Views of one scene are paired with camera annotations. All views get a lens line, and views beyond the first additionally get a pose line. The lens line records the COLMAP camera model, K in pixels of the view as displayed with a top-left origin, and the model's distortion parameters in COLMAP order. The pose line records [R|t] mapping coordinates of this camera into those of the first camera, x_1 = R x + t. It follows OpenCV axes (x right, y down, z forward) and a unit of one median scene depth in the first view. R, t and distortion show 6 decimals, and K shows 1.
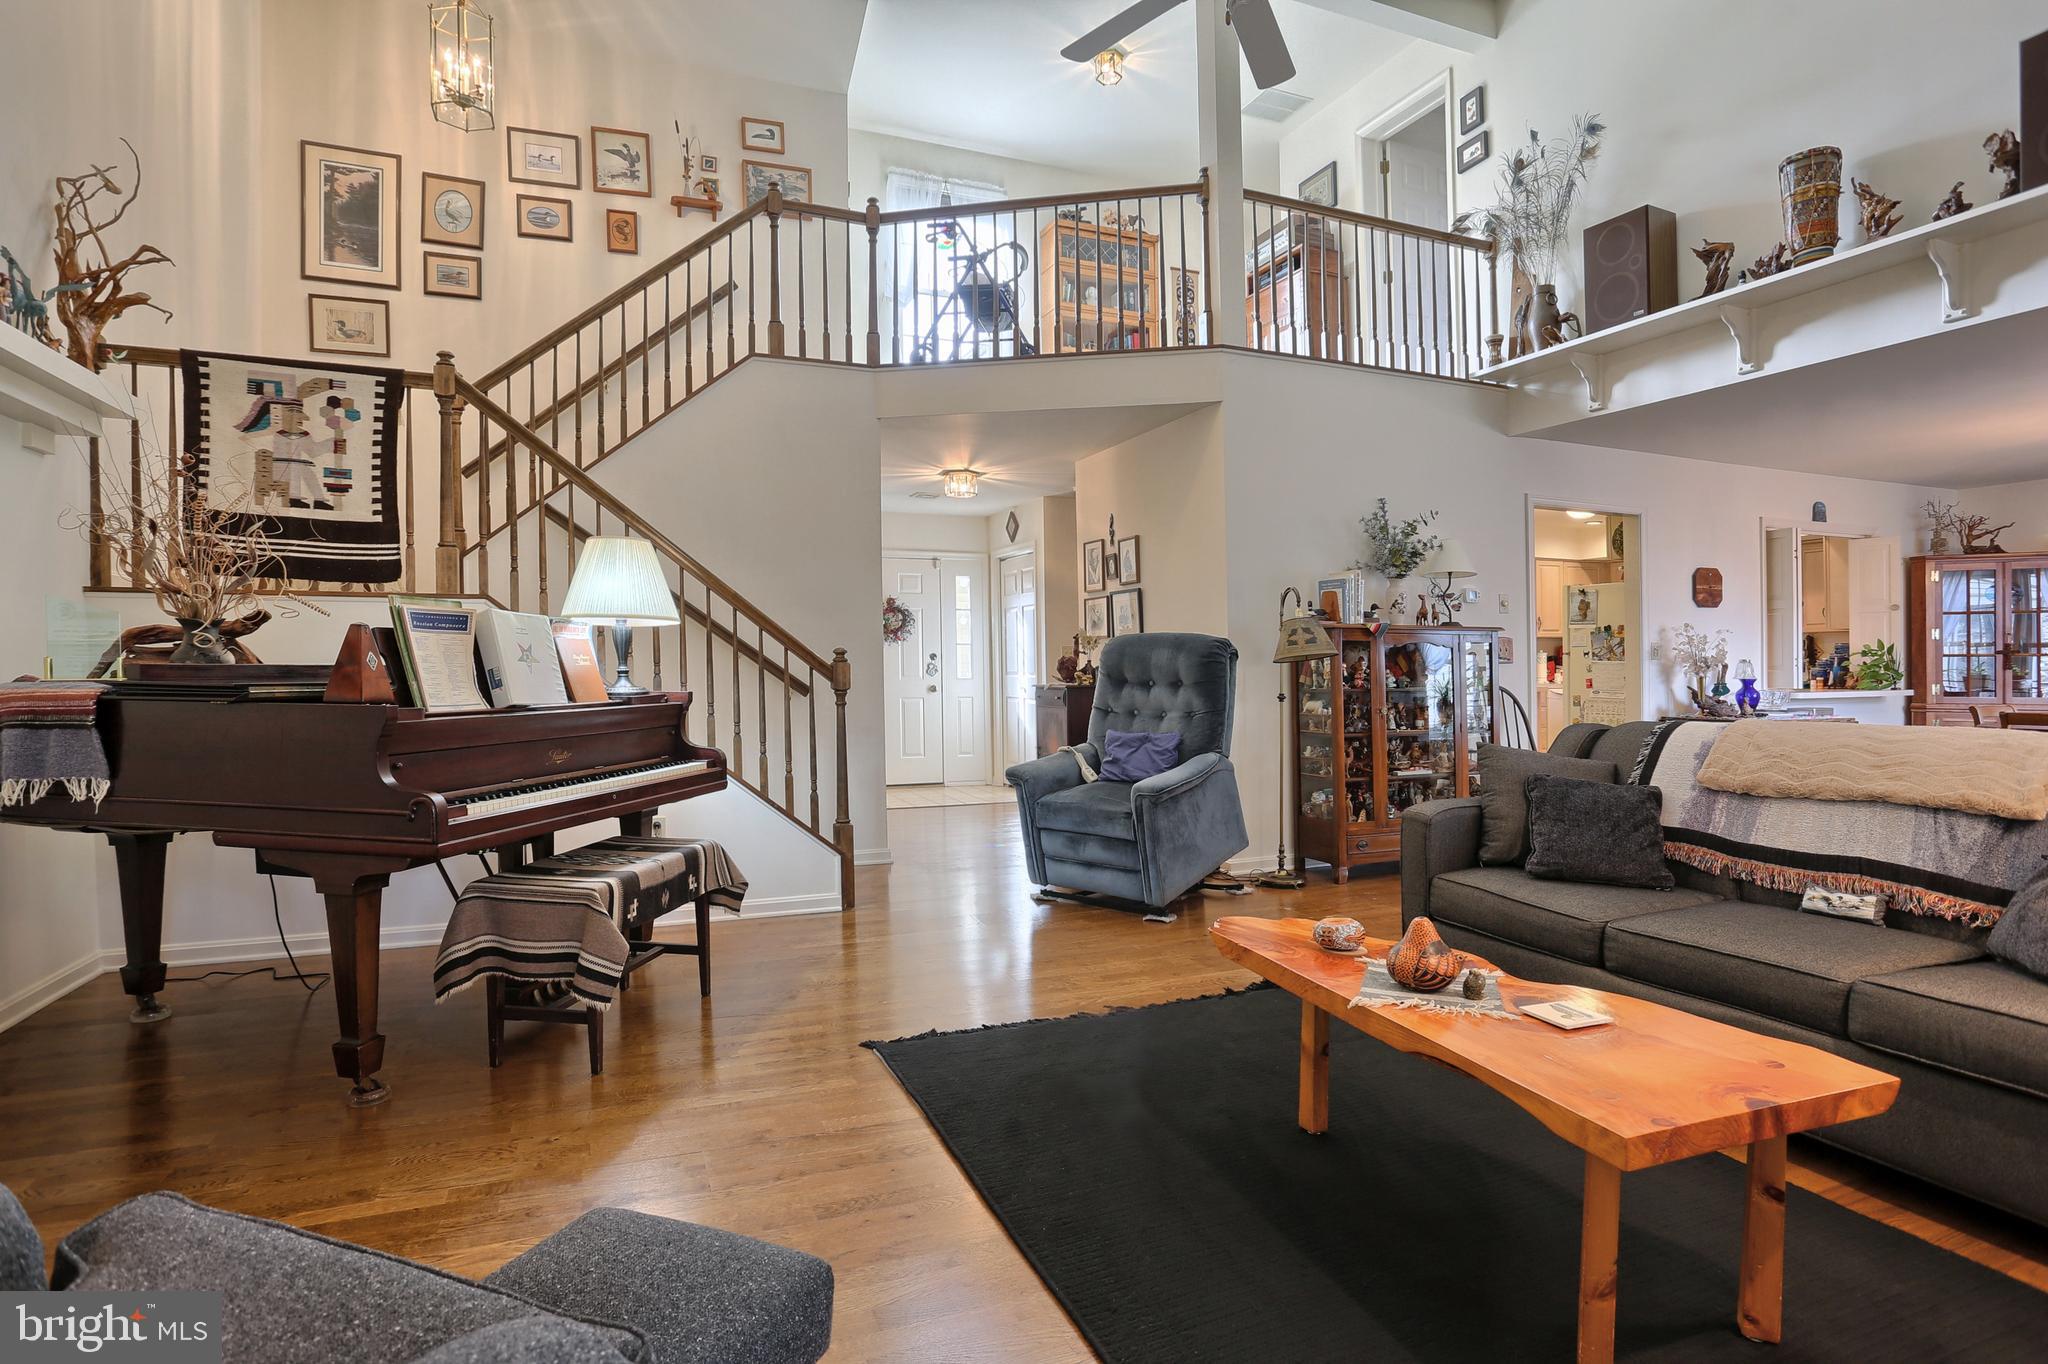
lens RADIAL K [[1079.2, 0, 1031.4], [0, 1079.2, 695.1], [0, 0, 1]] dist [-0.001825, 0.000015]
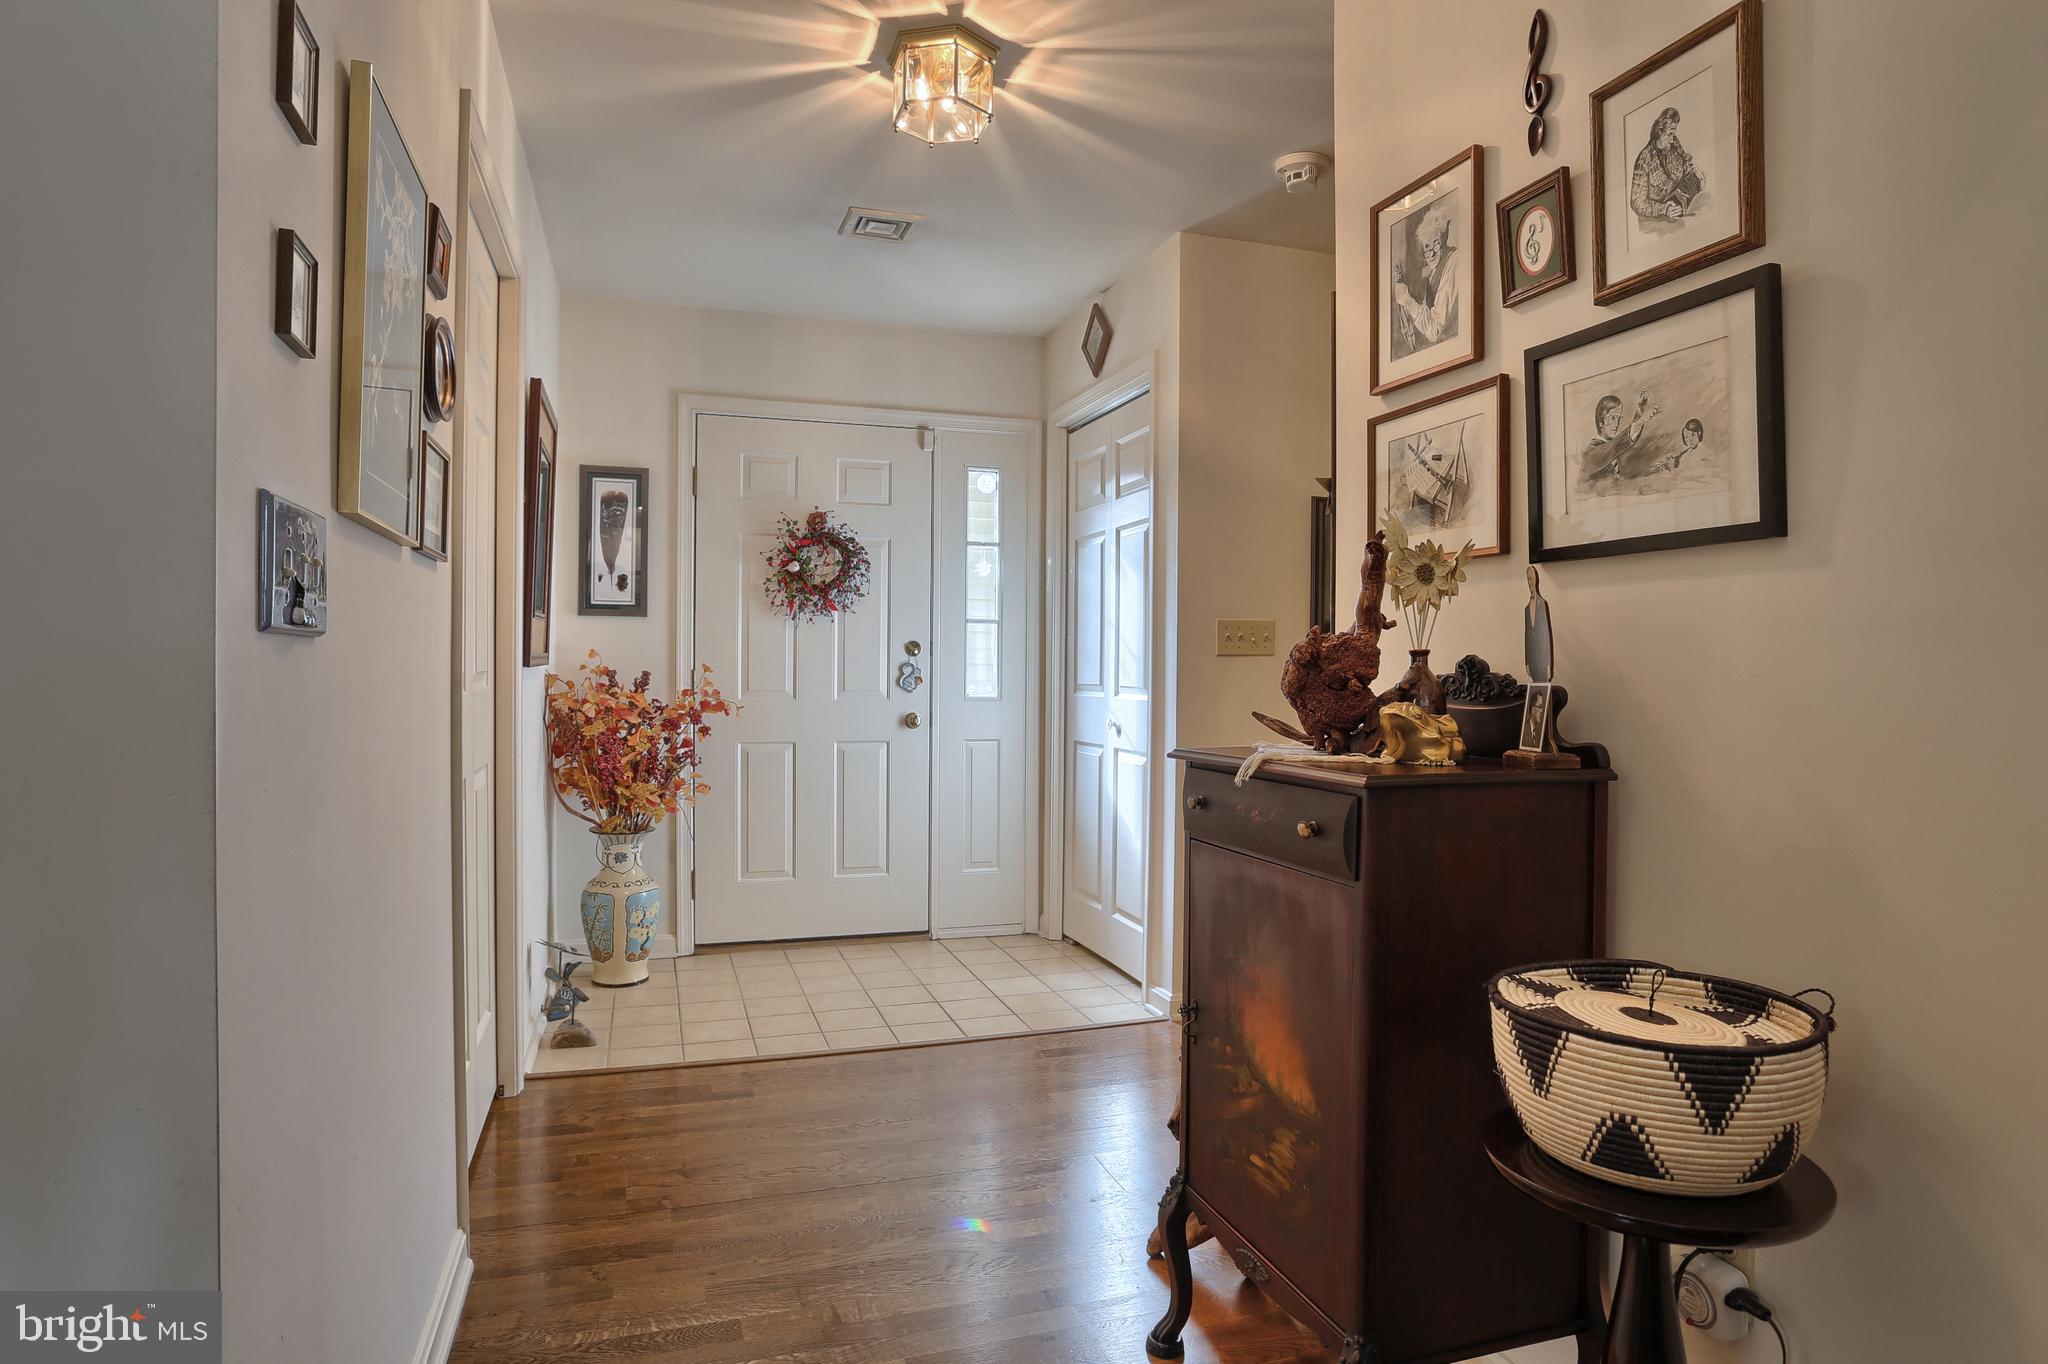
lens RADIAL K [[1144.6, 0, 1024.0], [0, 1144.6, 682.0], [0, 0, 1]] dist [0.000622, 0.000051]
pose [[0.996860, 0.015751, -0.077607, -0.009368], [-0.017244, 0.999678, -0.018605, -0.014442], [0.077289, 0.019885, 0.996810, 0.557599]]
